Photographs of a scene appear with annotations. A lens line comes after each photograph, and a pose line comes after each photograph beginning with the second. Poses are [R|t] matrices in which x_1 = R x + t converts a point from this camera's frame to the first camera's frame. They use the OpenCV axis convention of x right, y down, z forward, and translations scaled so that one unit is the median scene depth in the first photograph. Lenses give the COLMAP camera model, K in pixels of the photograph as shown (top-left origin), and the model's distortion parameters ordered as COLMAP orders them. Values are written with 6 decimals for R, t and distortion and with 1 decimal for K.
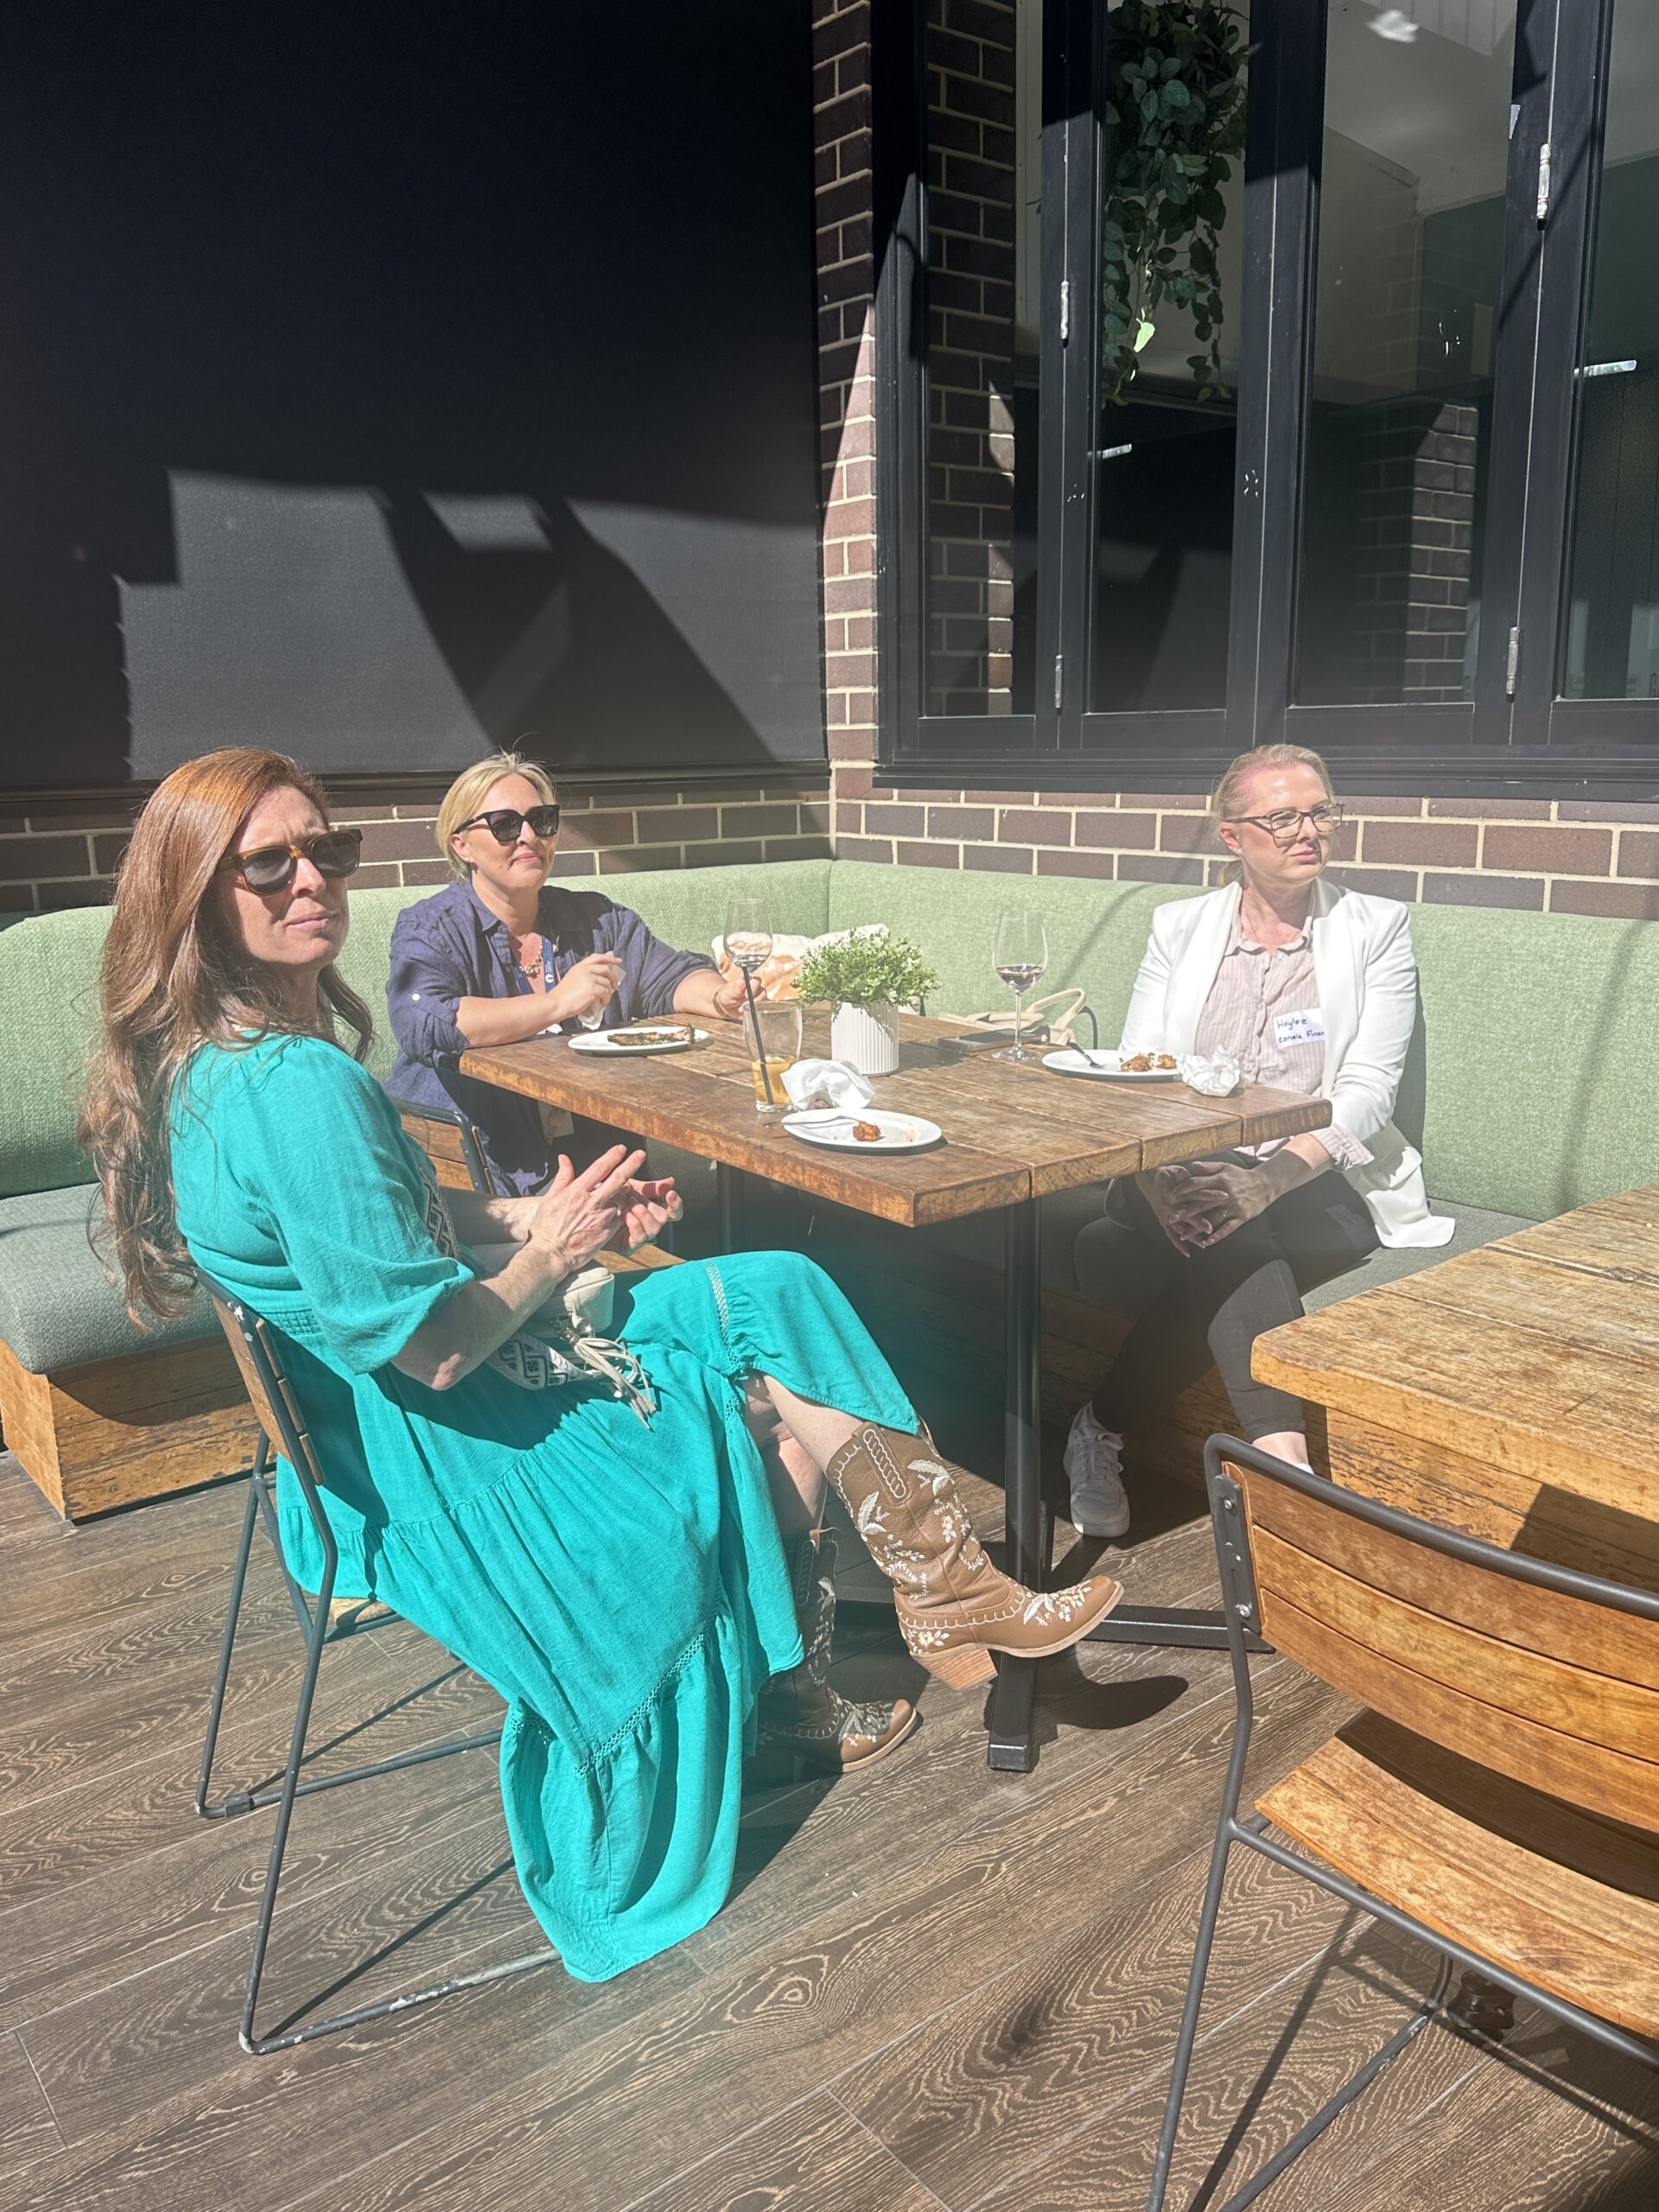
lens RADIAL K [[1737.4, 0, 839.7], [0, 1737.4, 1101.6], [0, 0, 1]] dist [0.028841, -0.035257]
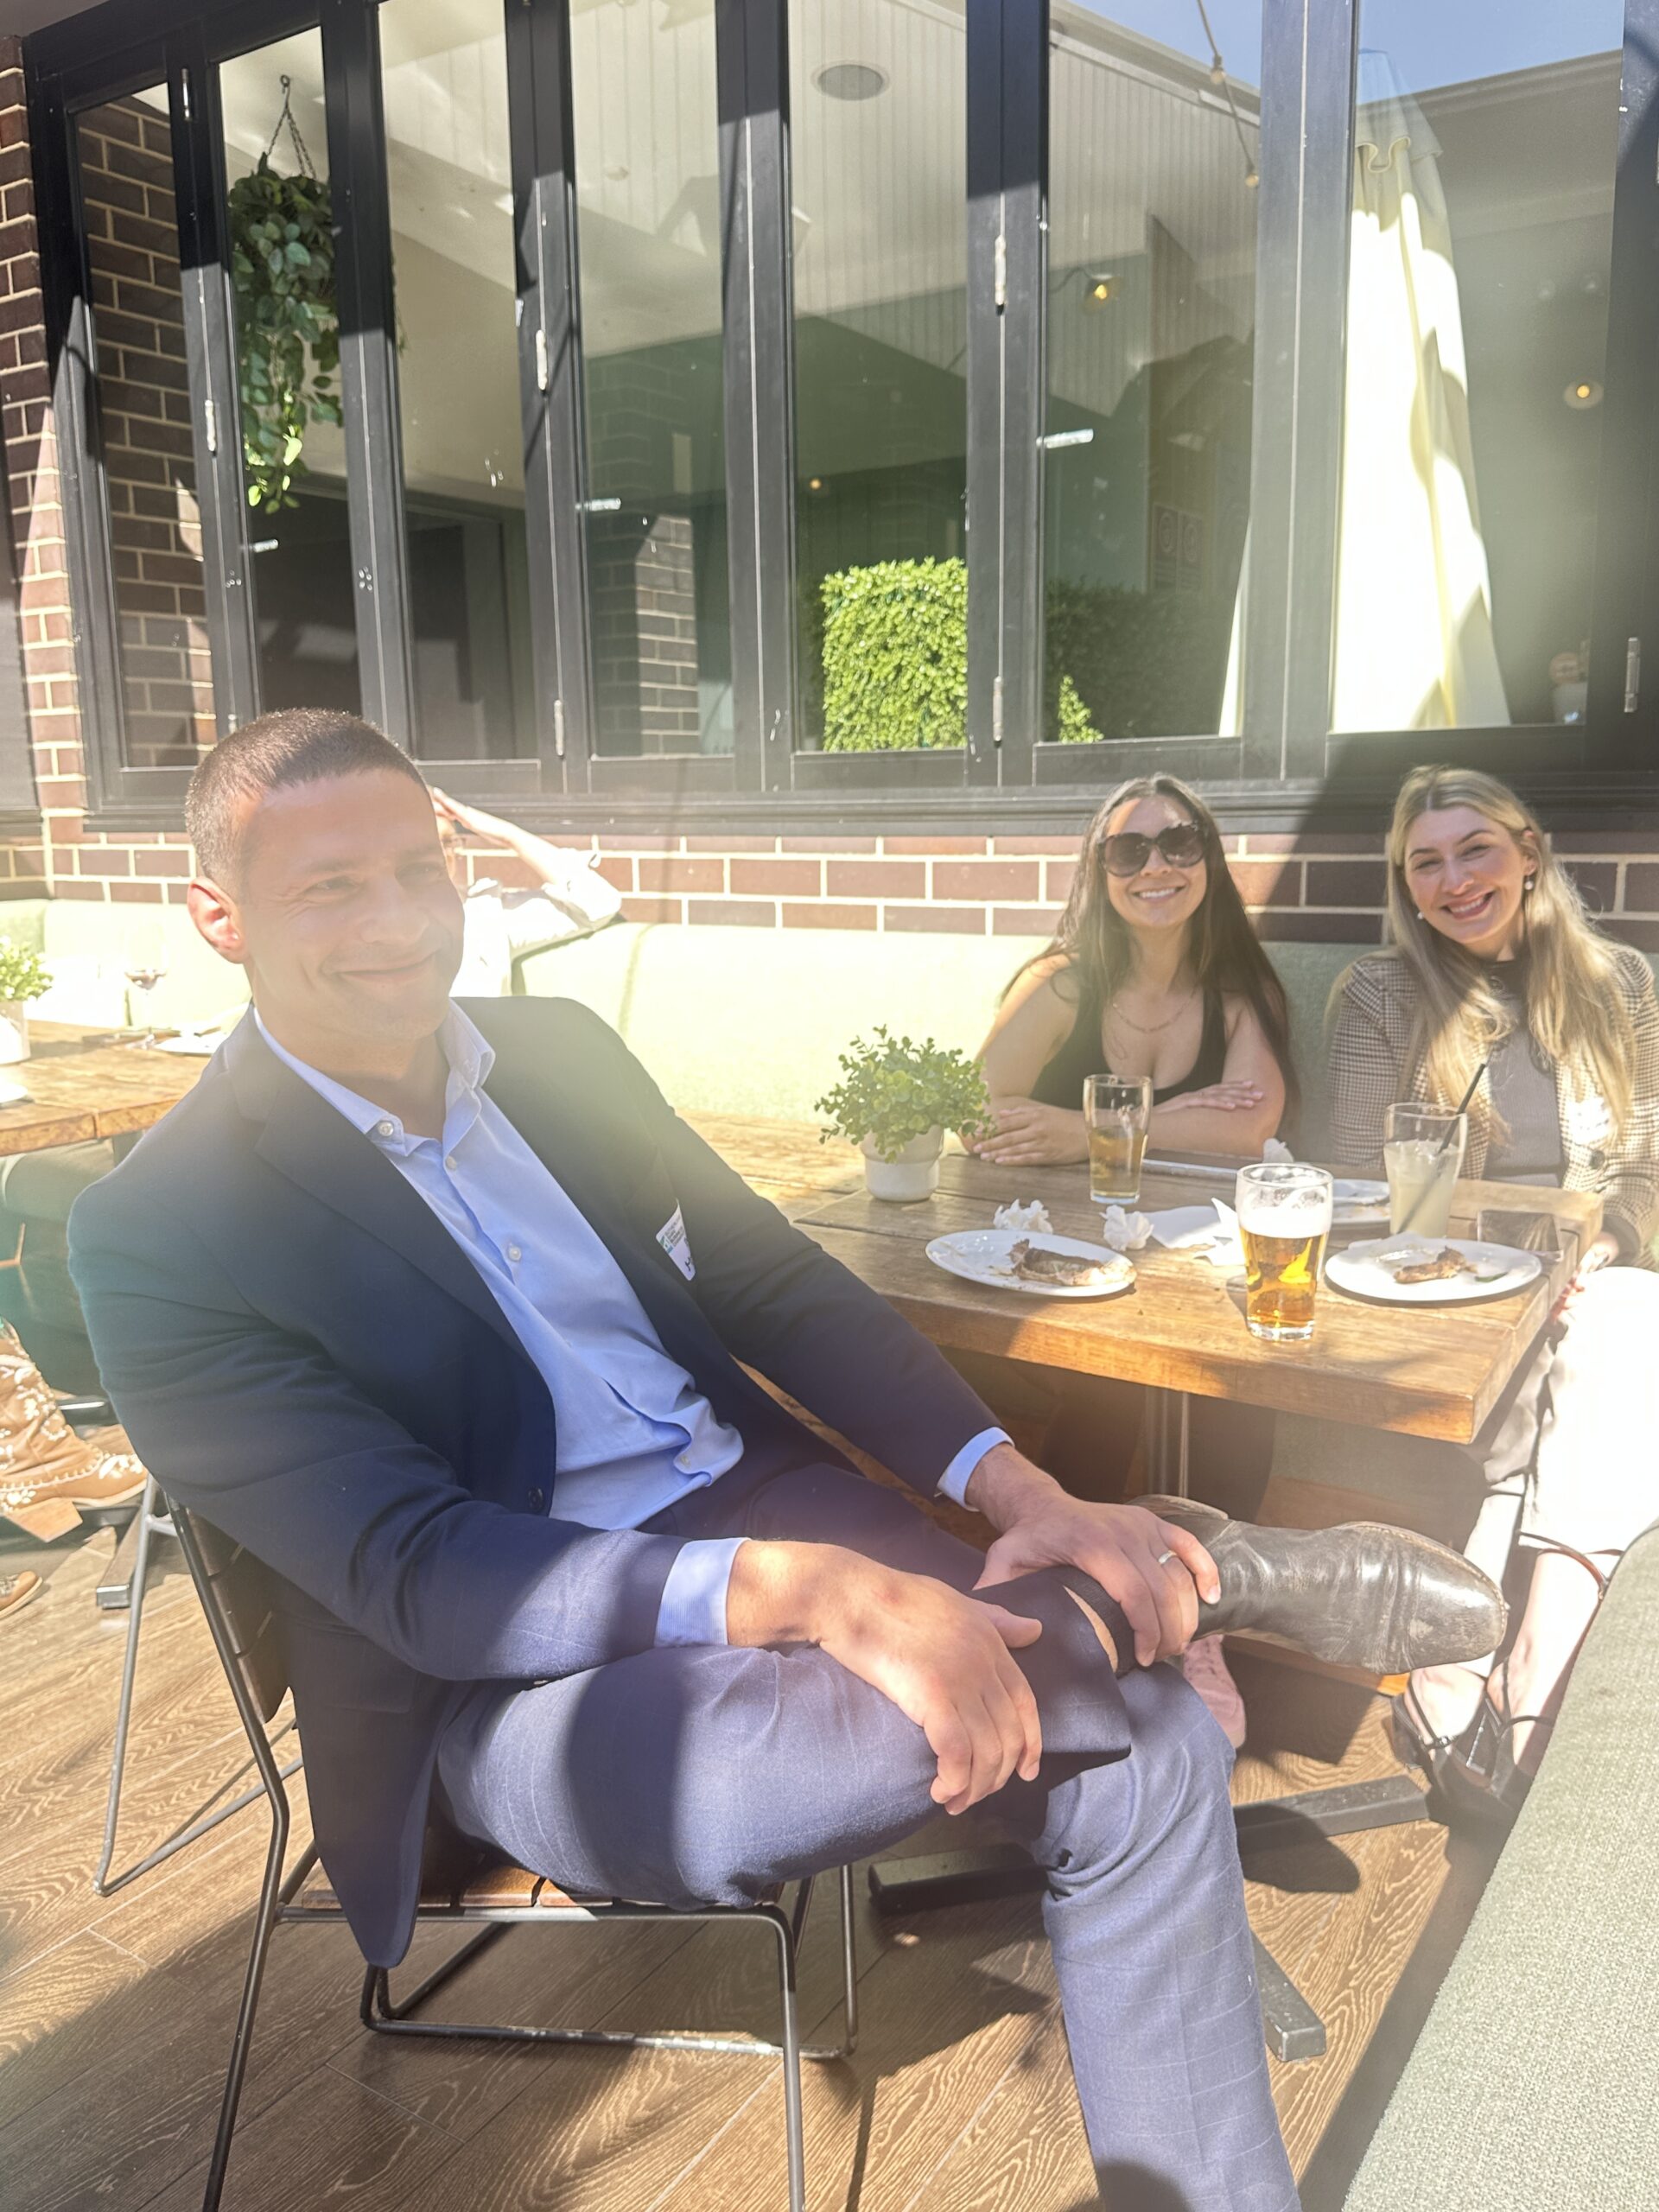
lens RADIAL K [[1765.8, 0, 824.9], [0, 1765.8, 1167.7], [0, 0, 1]] dist [-0.069893, 0.065025]
pose [[0.955399, -0.050785, 0.290920, 0.145546], [0.051633, 0.998655, 0.004765, 0.055091], [-0.290770, 0.010469, 0.956736, -0.213277]]
